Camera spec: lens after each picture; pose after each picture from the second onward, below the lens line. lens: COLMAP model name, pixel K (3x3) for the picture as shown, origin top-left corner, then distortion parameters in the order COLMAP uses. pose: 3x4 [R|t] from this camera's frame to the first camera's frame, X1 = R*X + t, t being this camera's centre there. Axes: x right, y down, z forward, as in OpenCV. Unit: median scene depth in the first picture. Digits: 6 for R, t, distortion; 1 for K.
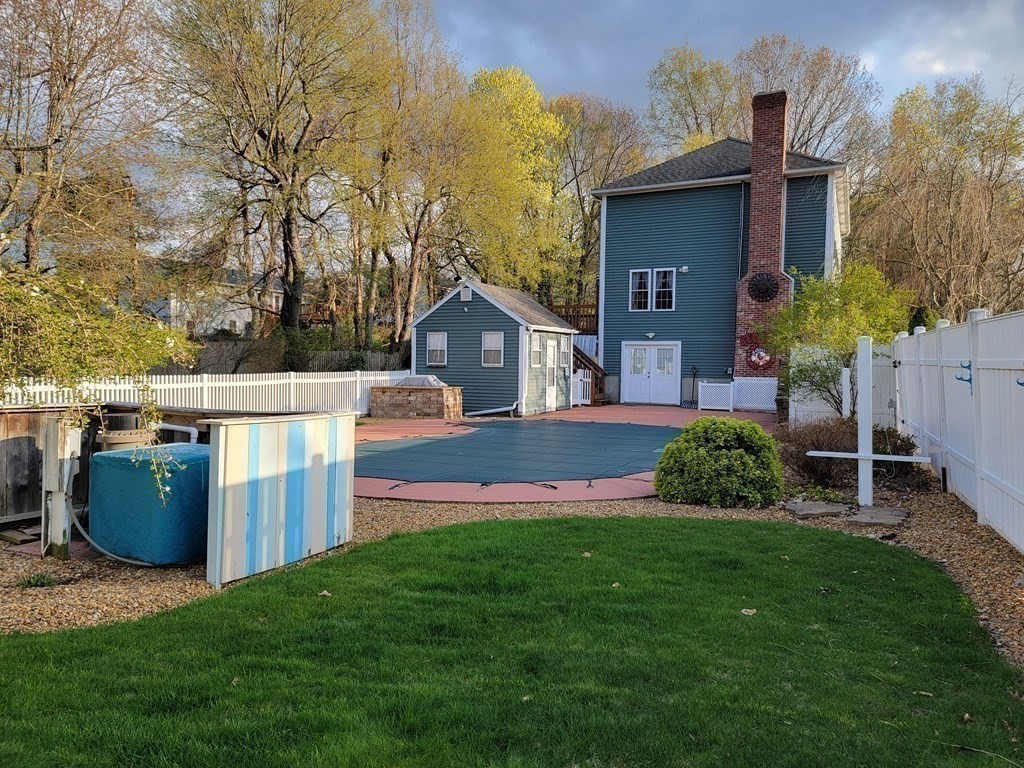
lens RADIAL K [[707.0, 0, 514.6], [0, 707.0, 381.3], [0, 0, 1]] dist [0.097153, -0.080824]
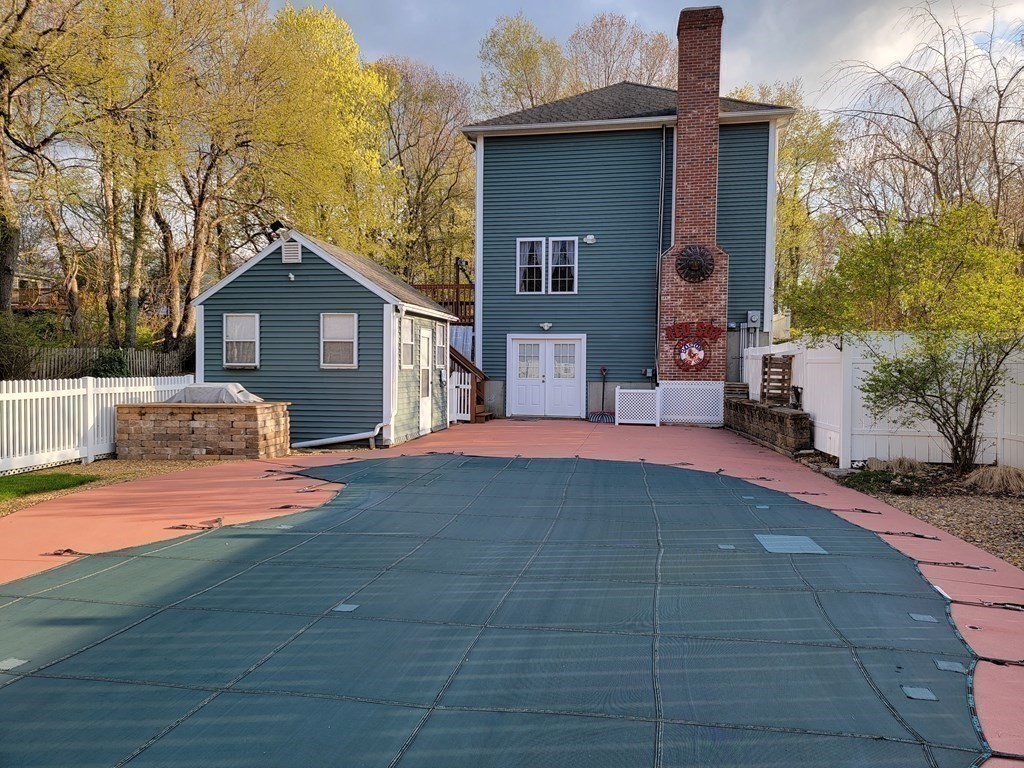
lens RADIAL K [[707.0, 0, 518.1], [0, 707.0, 380.8], [0, 0, 1]] dist [0.097153, -0.080824]
pose [[0.962175, -0.010482, 0.272230, -0.043577], [0.011793, 0.999925, -0.003178, -0.005199], [-0.272177, 0.006268, 0.962227, 0.302937]]
